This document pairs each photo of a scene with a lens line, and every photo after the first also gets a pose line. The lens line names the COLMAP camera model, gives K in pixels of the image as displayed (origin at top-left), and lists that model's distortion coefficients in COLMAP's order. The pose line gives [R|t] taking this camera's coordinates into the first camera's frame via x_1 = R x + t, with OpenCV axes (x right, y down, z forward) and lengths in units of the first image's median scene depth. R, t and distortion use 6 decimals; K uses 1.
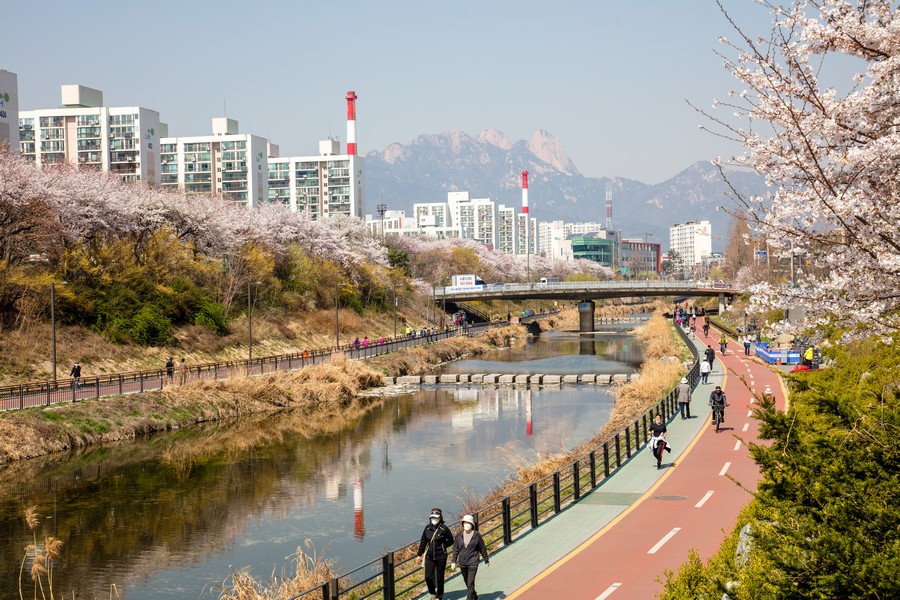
lens RADIAL K [[1428.7, 0, 453.0], [0, 1428.7, 301.4], [0, 0, 1]] dist [0.360258, 0.000000]
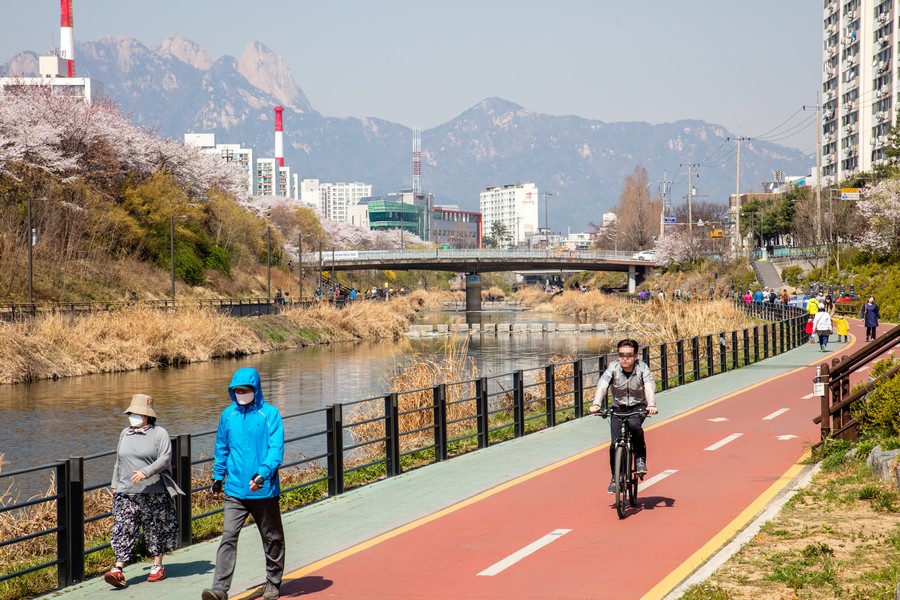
lens RADIAL K [[2149.3, 0, 447.7], [0, 2149.3, 299.3], [0, 0, 1]] dist [0.587037, 0.000000]
pose [[0.988427, 0.009200, 0.151418, -0.033889], [-0.009011, 0.999958, -0.001932, 0.005338], [-0.151430, 0.000546, 0.988468, -0.066201]]
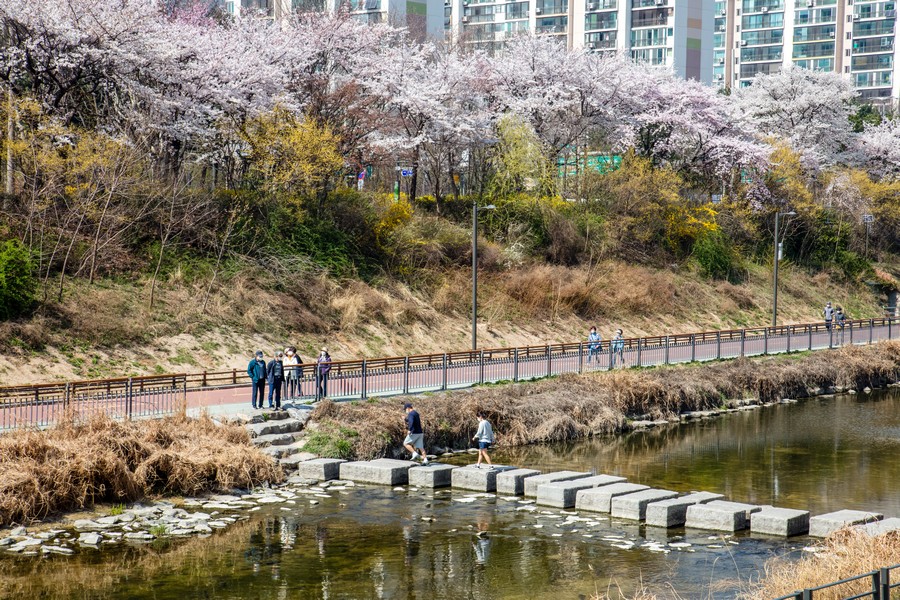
lens RADIAL K [[1983.0, 0, 446.2], [0, 1983.0, 301.8], [0, 0, 1]] dist [0.432712, 0.000000]
pose [[0.899719, 0.046166, -0.434021, 0.030454], [-0.030844, 0.998629, 0.042284, -0.001708], [0.435378, -0.024657, 0.899910, 0.079424]]
